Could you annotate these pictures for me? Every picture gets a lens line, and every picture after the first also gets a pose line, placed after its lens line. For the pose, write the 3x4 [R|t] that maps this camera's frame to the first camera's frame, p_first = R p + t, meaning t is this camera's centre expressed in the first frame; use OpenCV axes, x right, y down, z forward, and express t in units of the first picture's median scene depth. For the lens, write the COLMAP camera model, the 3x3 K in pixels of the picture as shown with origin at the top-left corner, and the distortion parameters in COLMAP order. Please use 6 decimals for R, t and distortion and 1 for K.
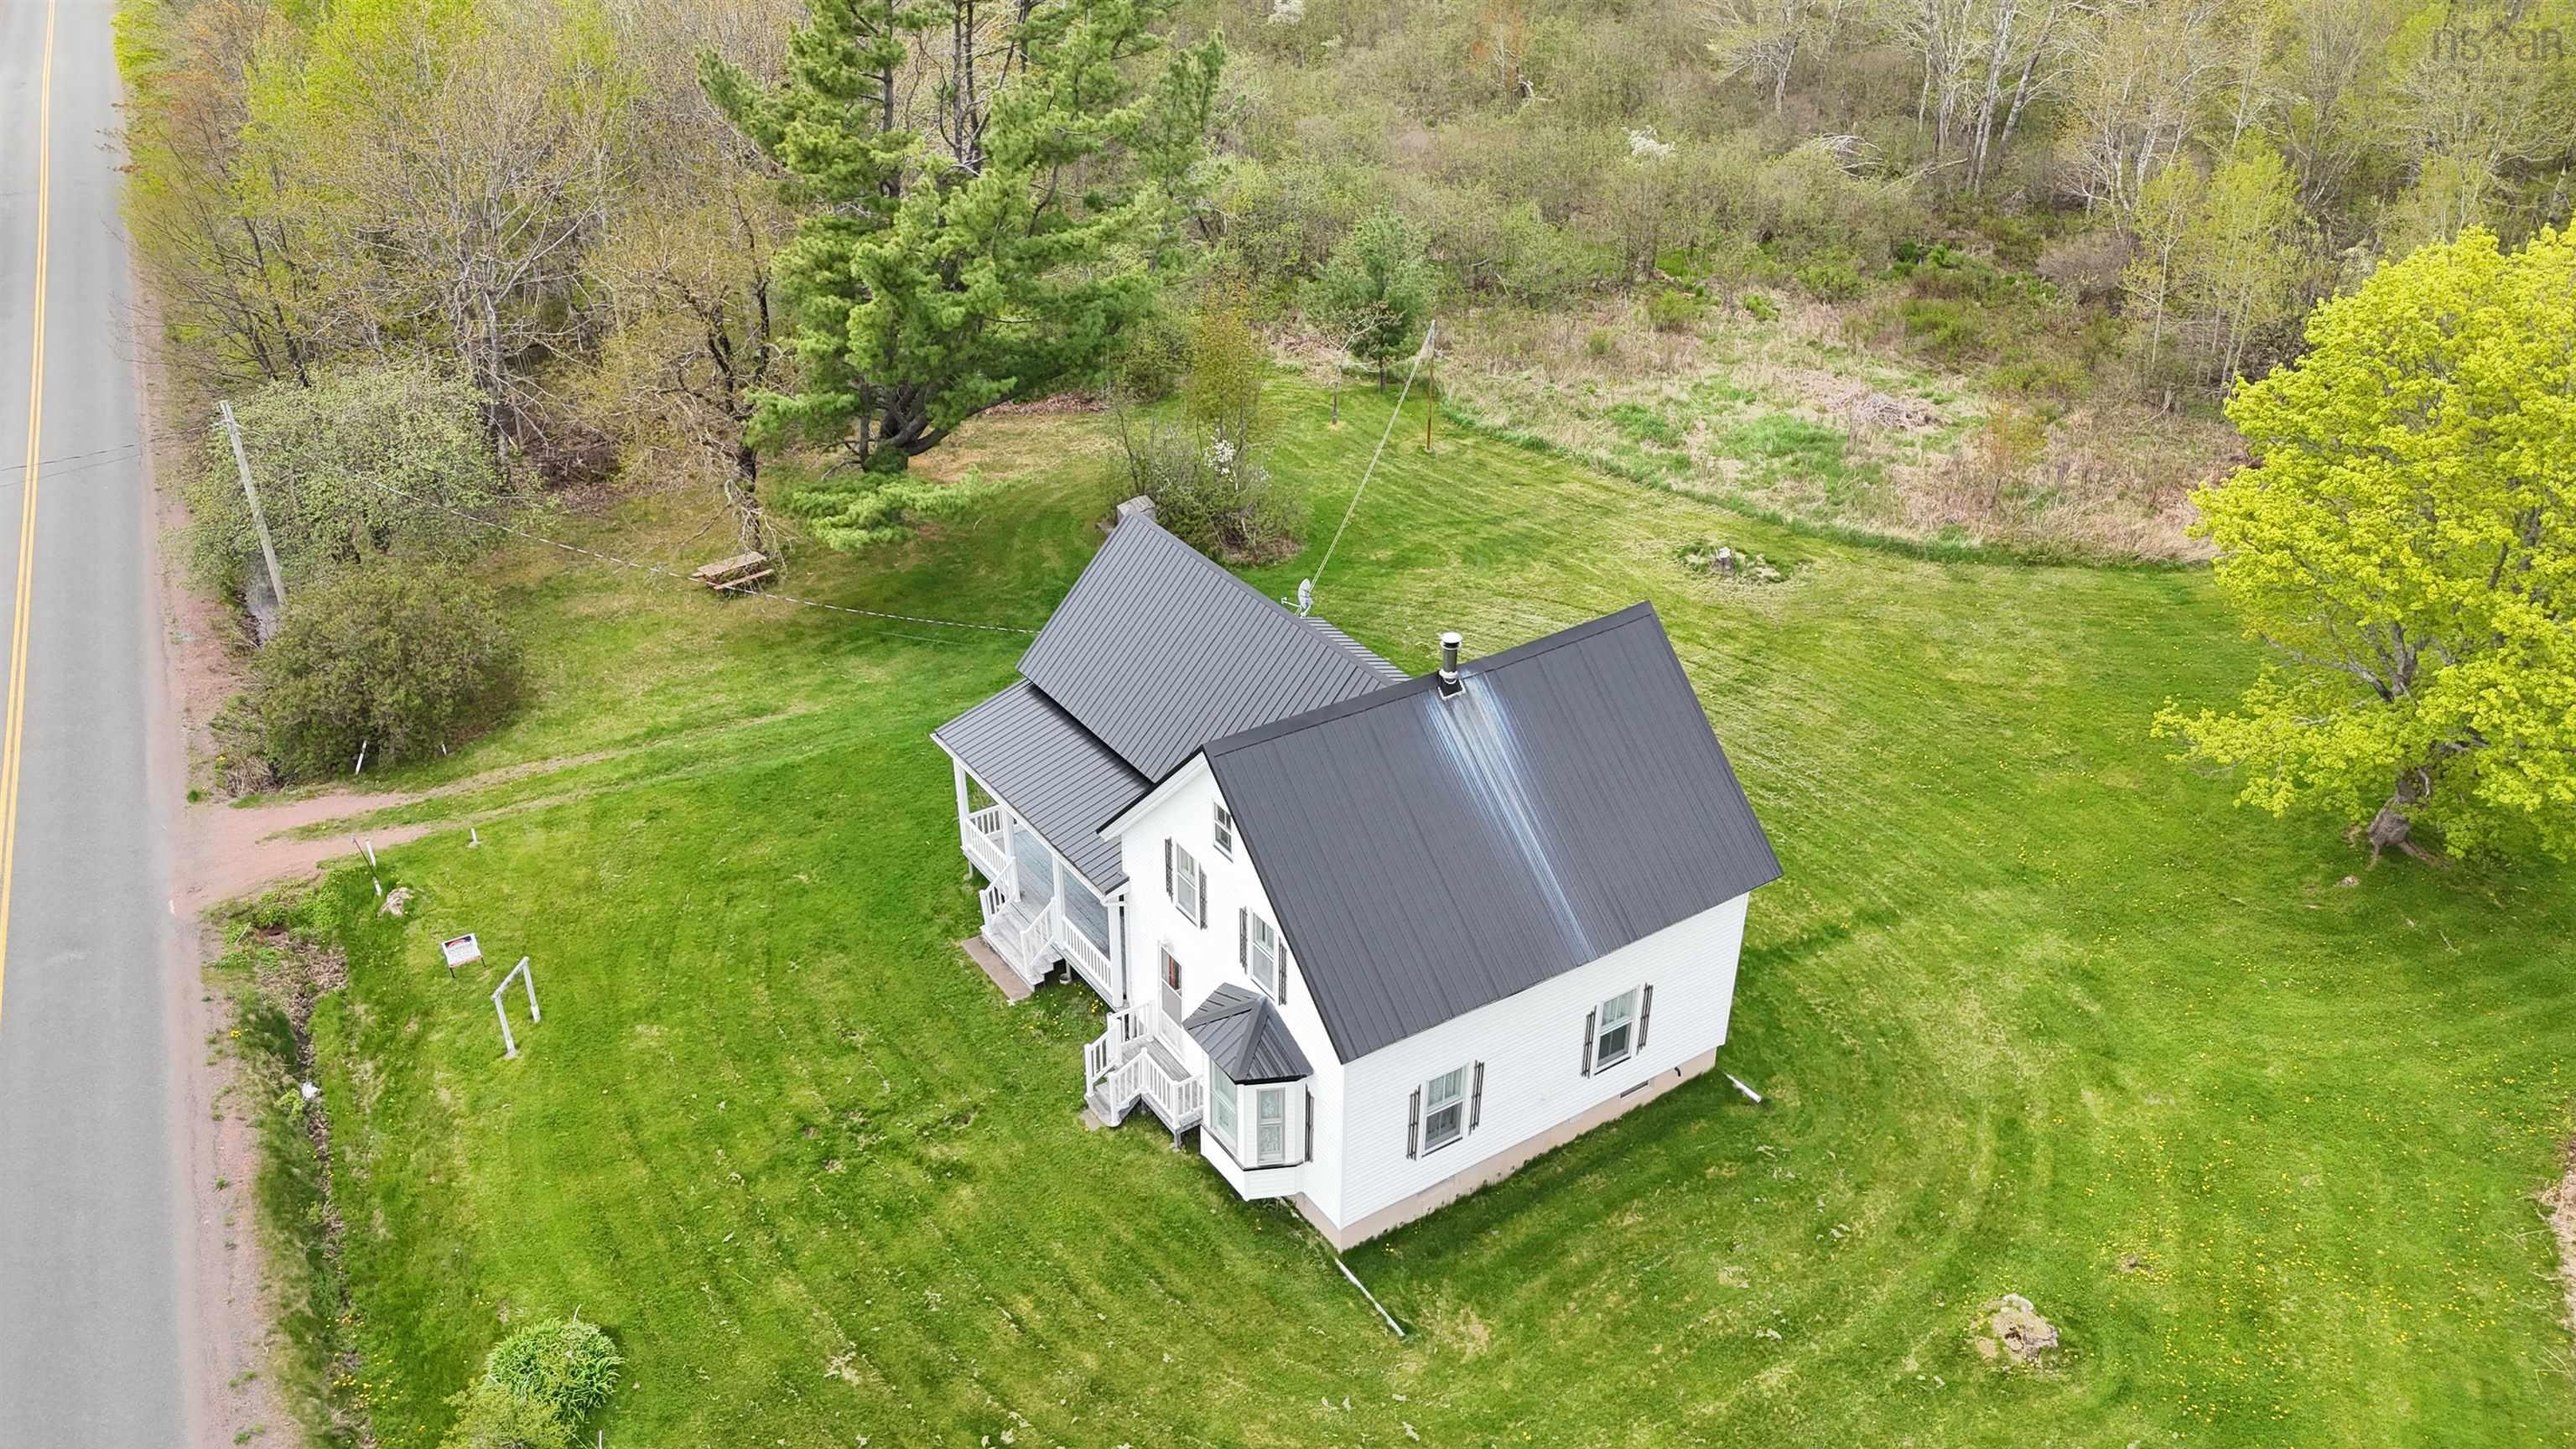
lens RADIAL K [[1913.6, 0, 1288.0], [0, 1913.6, 724.5], [0, 0, 1]] dist [0.053727, -0.043547]
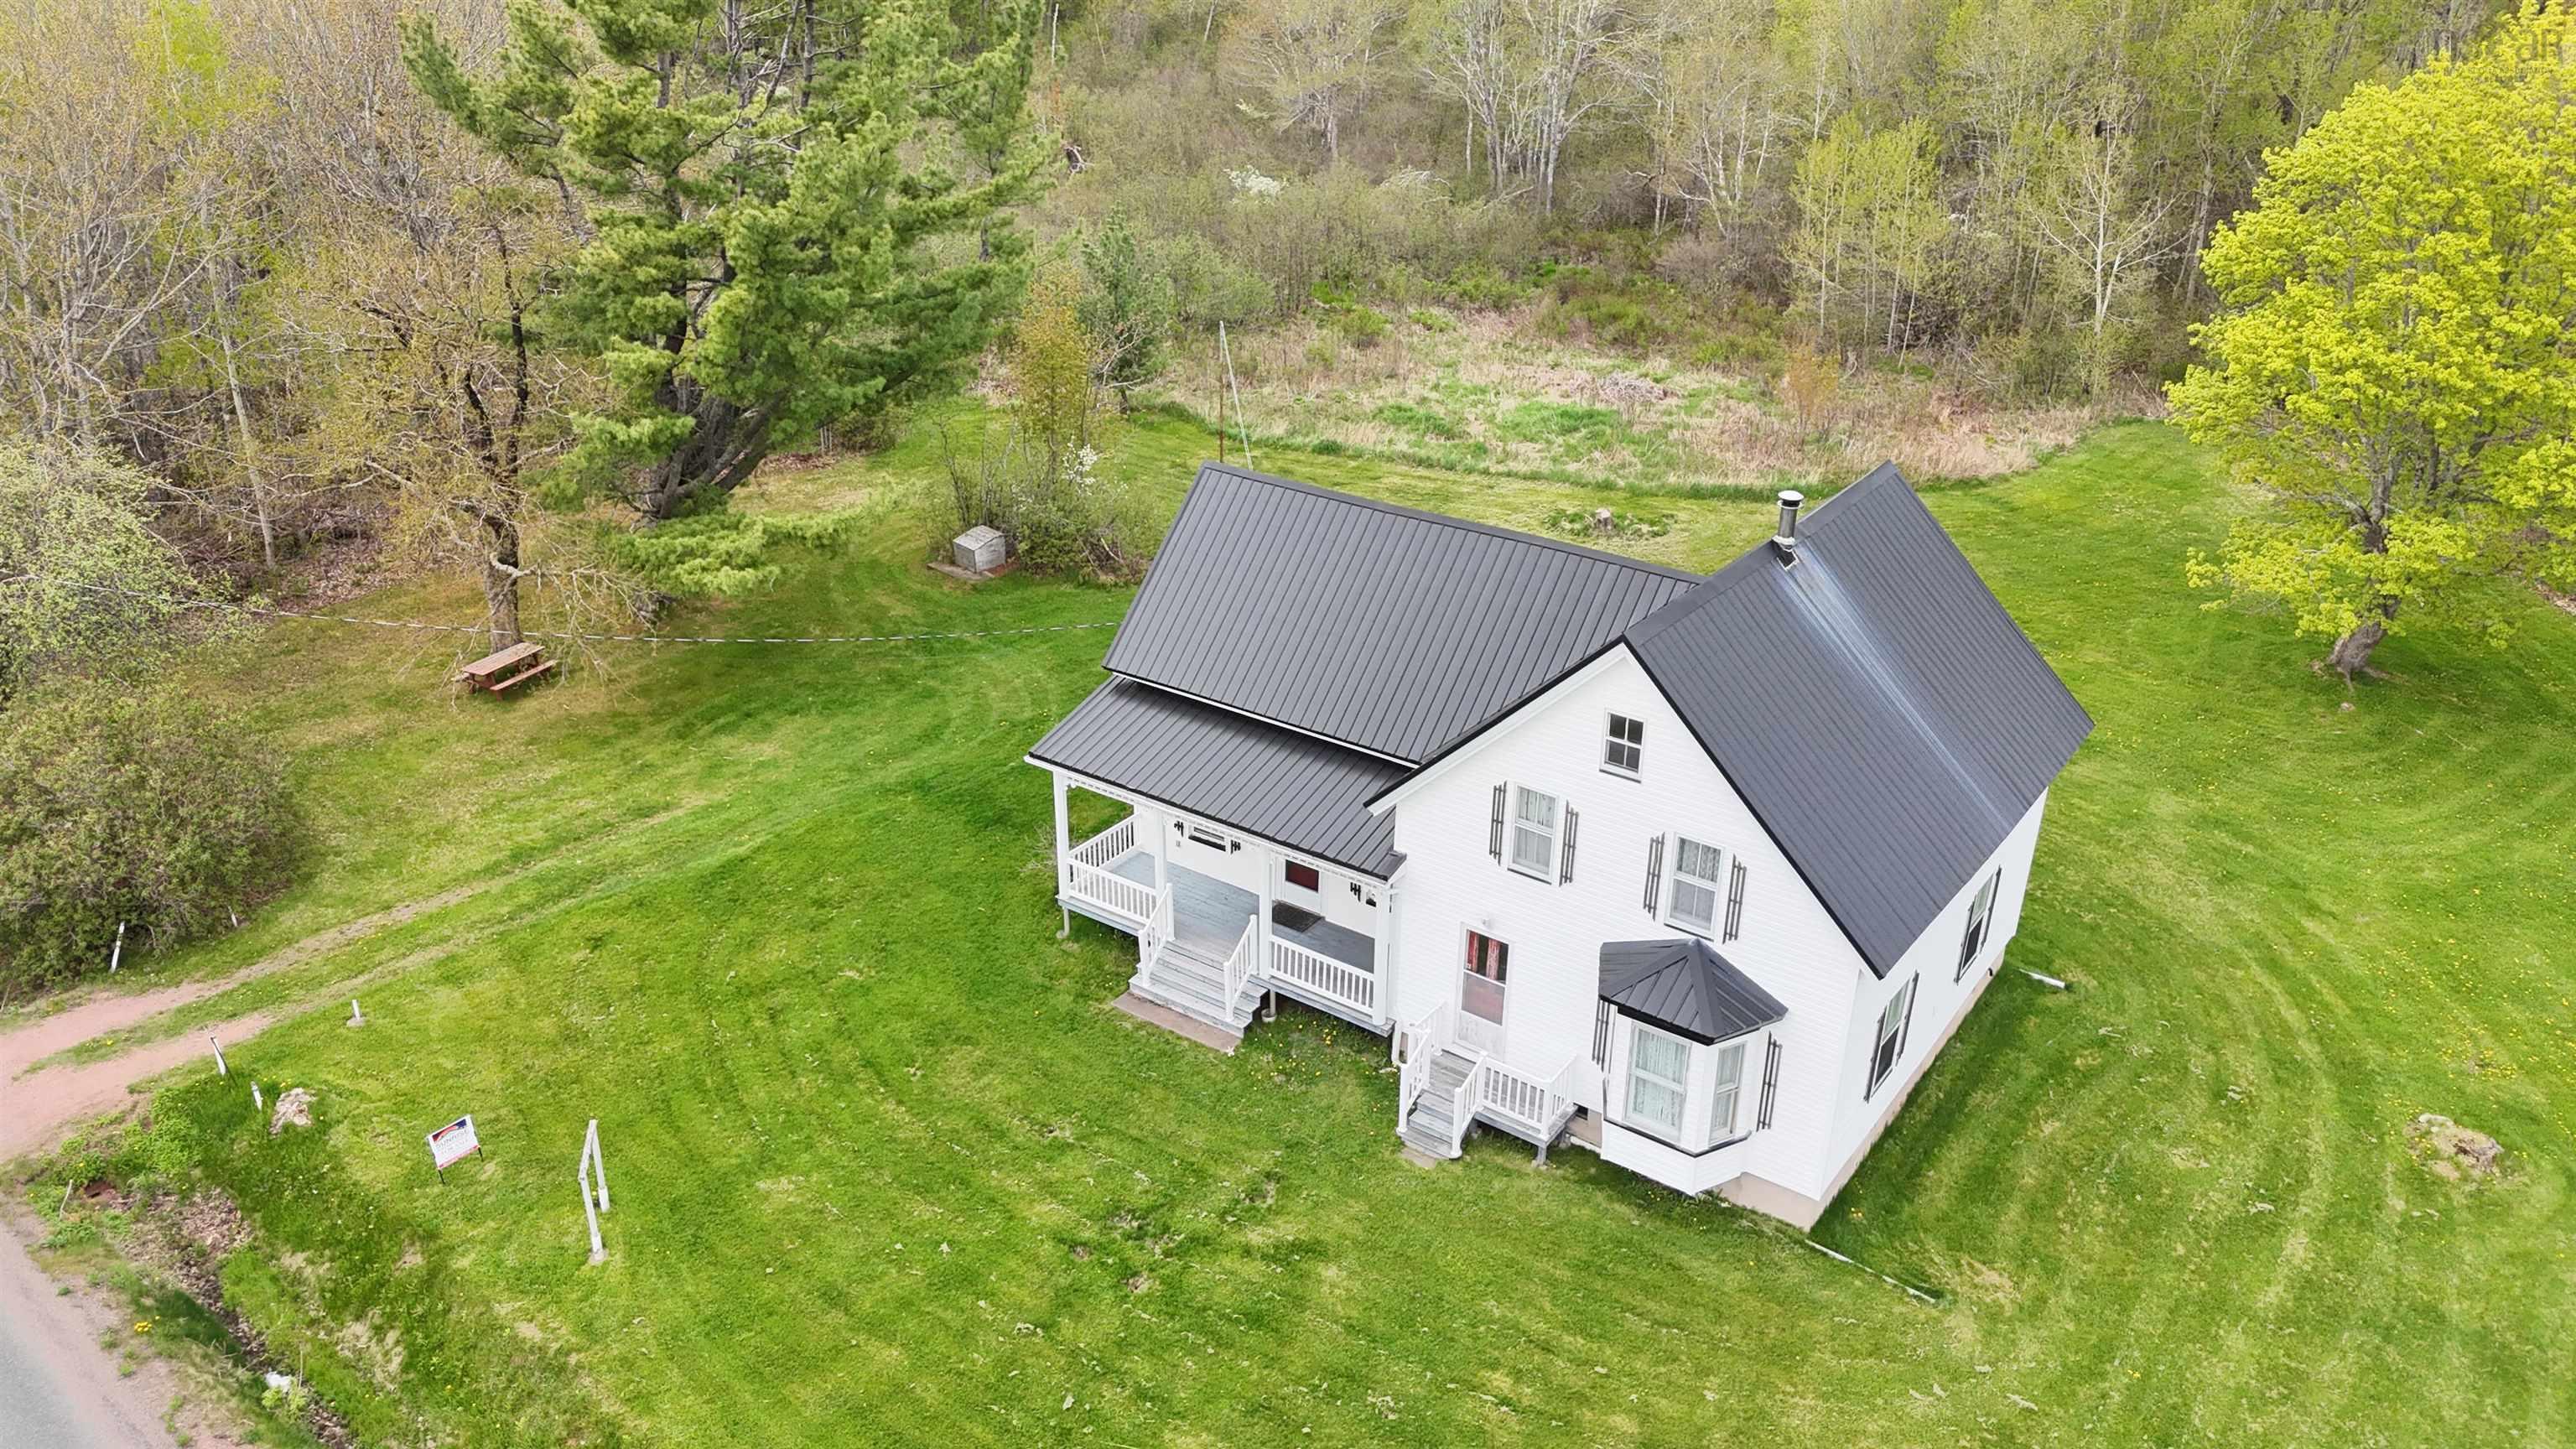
lens RADIAL K [[1898.7, 0, 1284.1], [0, 1898.7, 723.7], [0, 0, 1]] dist [0.063424, -0.053737]
pose [[0.936893, -0.141301, 0.319790, -0.339220], [0.164787, 0.985186, -0.047470, 0.047482], [-0.308346, 0.097171, 0.946298, 0.207742]]
